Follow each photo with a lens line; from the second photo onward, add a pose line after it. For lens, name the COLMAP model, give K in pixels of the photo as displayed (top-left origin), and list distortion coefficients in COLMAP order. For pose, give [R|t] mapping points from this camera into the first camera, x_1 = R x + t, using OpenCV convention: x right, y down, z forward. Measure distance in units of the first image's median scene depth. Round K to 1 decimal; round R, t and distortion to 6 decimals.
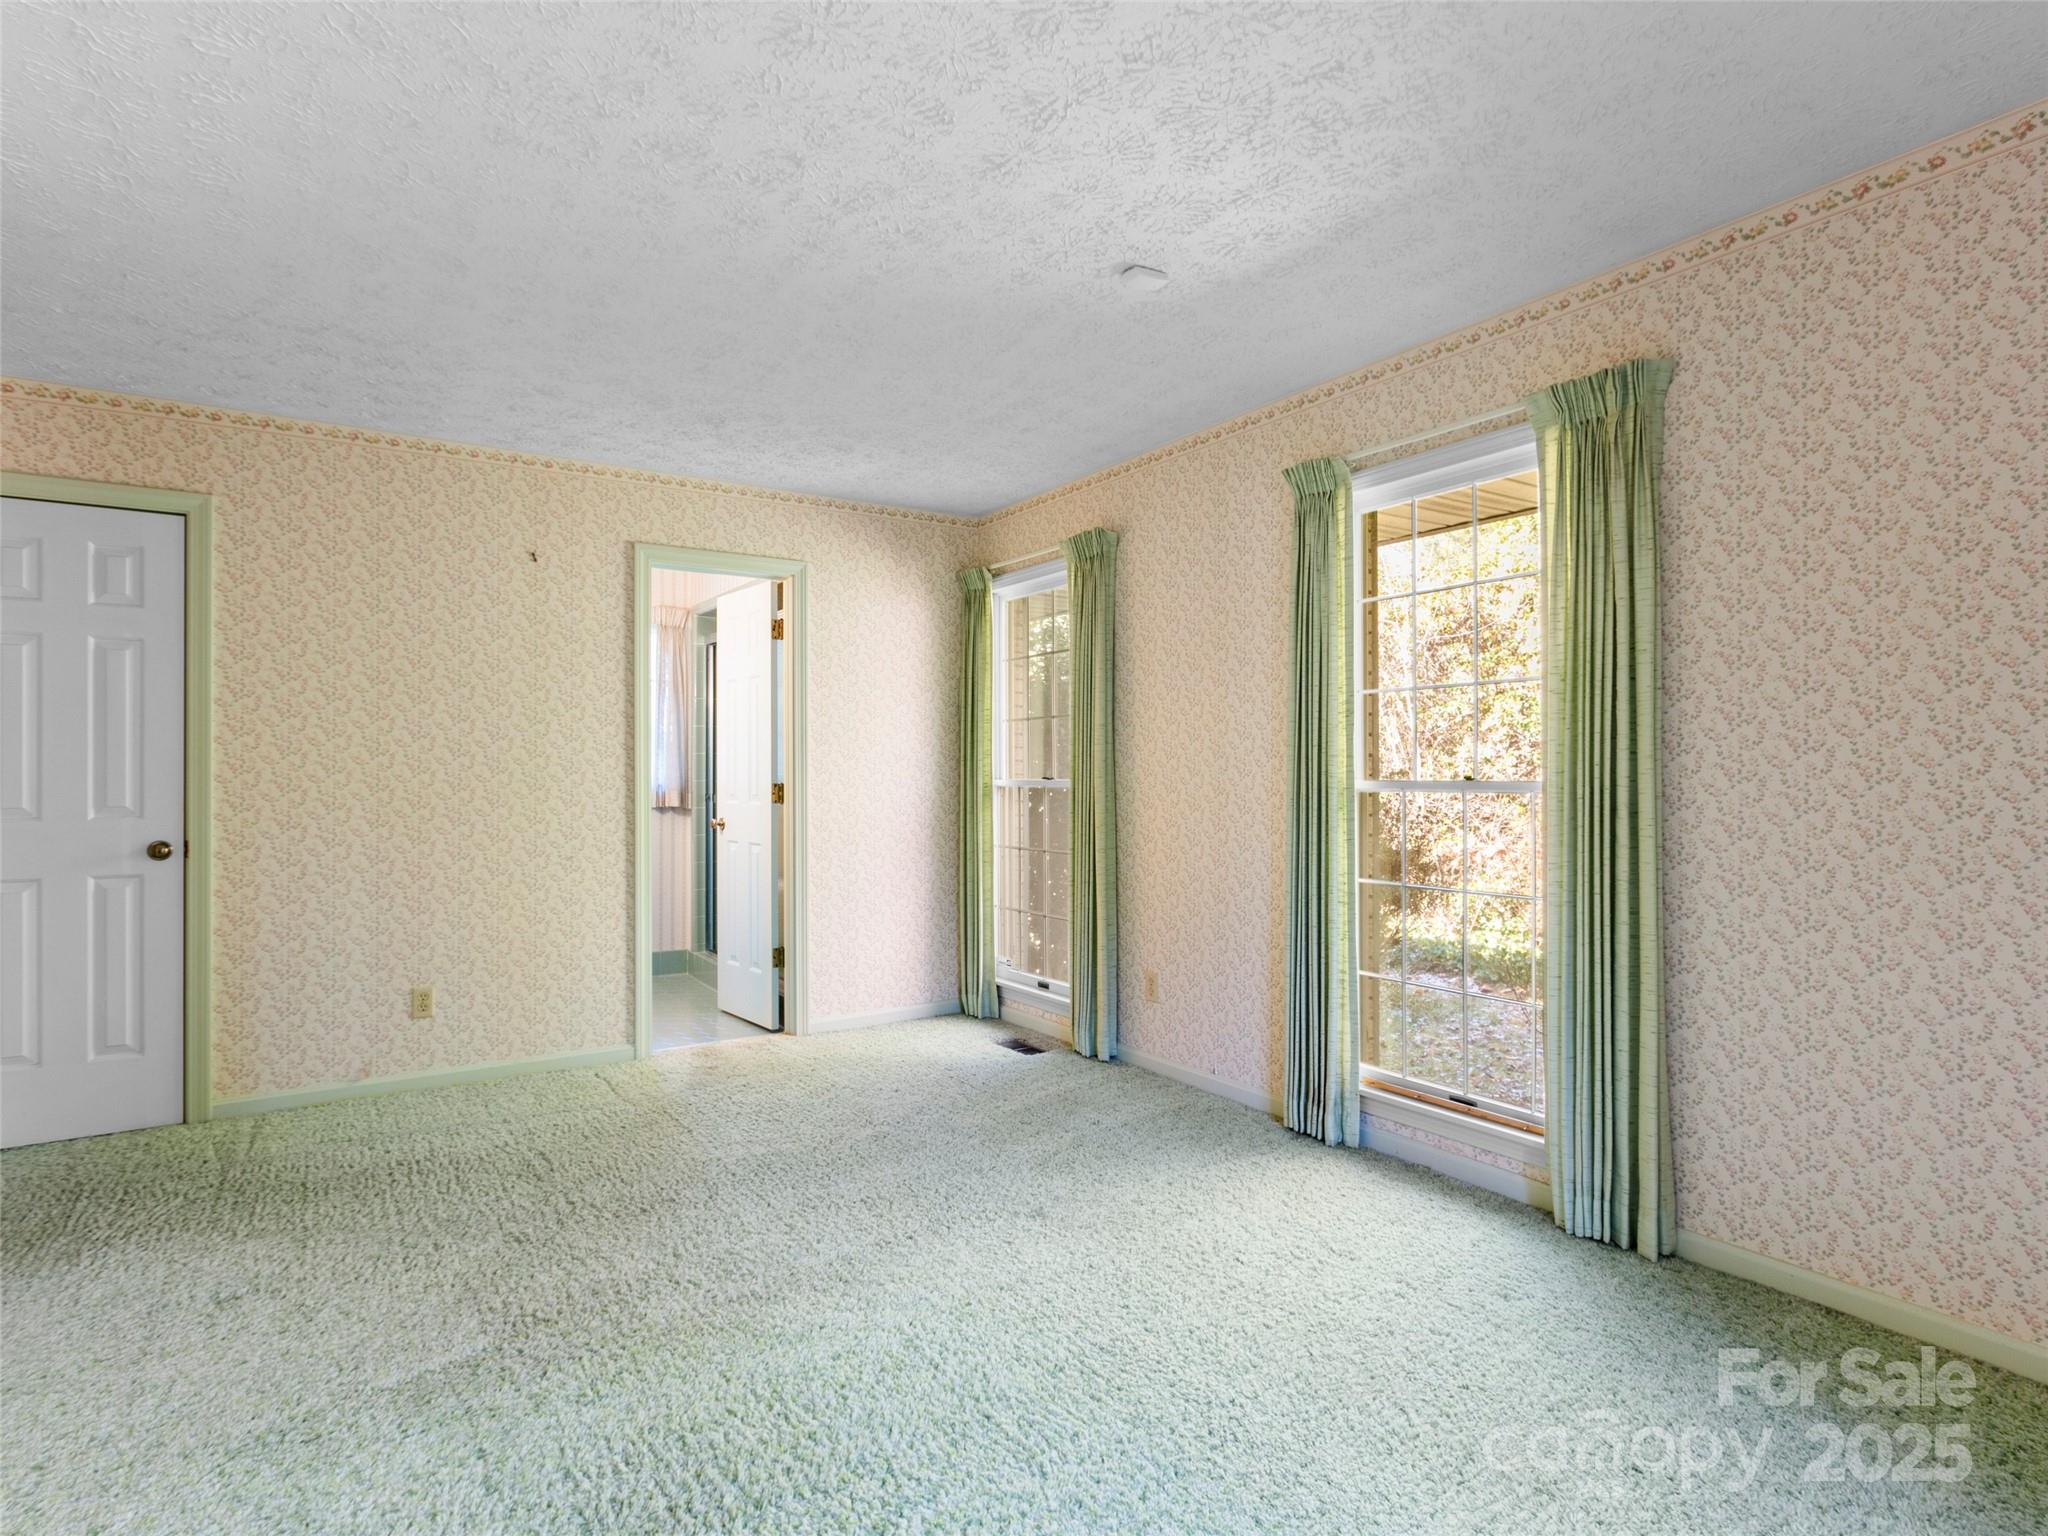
lens RADIAL K [[1067.1, 0, 1020.5], [0, 1067.1, 786.7], [0, 0, 1]] dist [-0.002228, 0.000157]
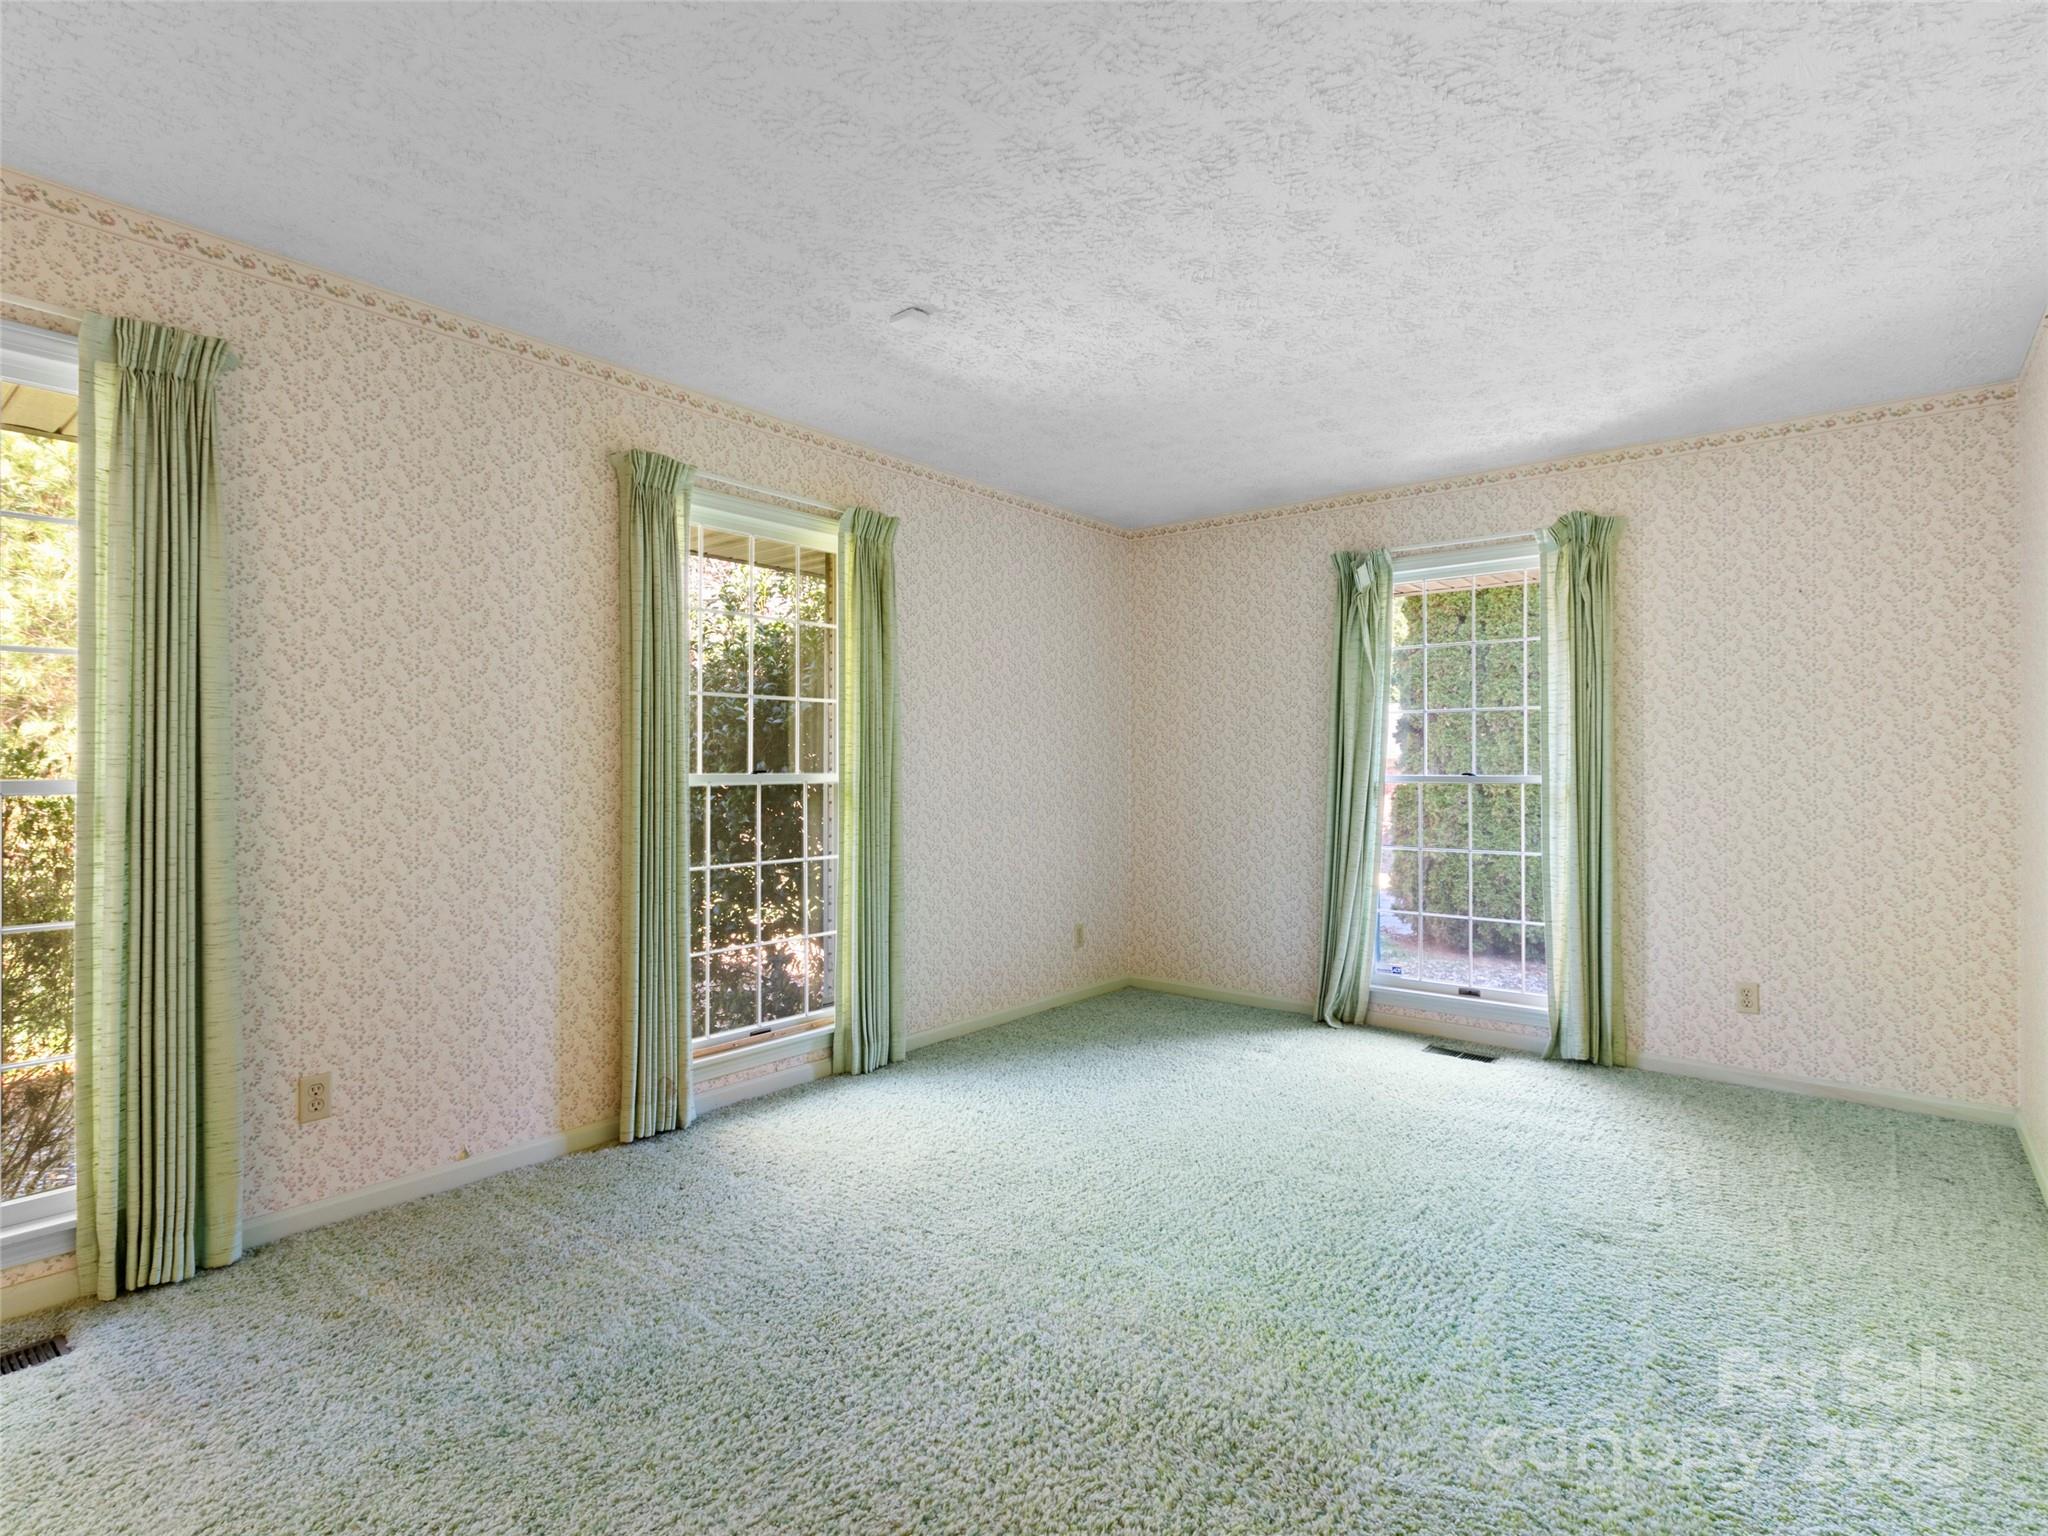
lens RADIAL K [[1067.1, 0, 1020.5], [0, 1067.1, 786.7], [0, 0, 1]] dist [-0.002228, 0.000157]
pose [[-0.311371, -0.010988, 0.950225, -0.798485], [0.014120, 0.999769, 0.016187, -0.007052], [-0.950183, 0.018457, -0.311144, 1.015125]]
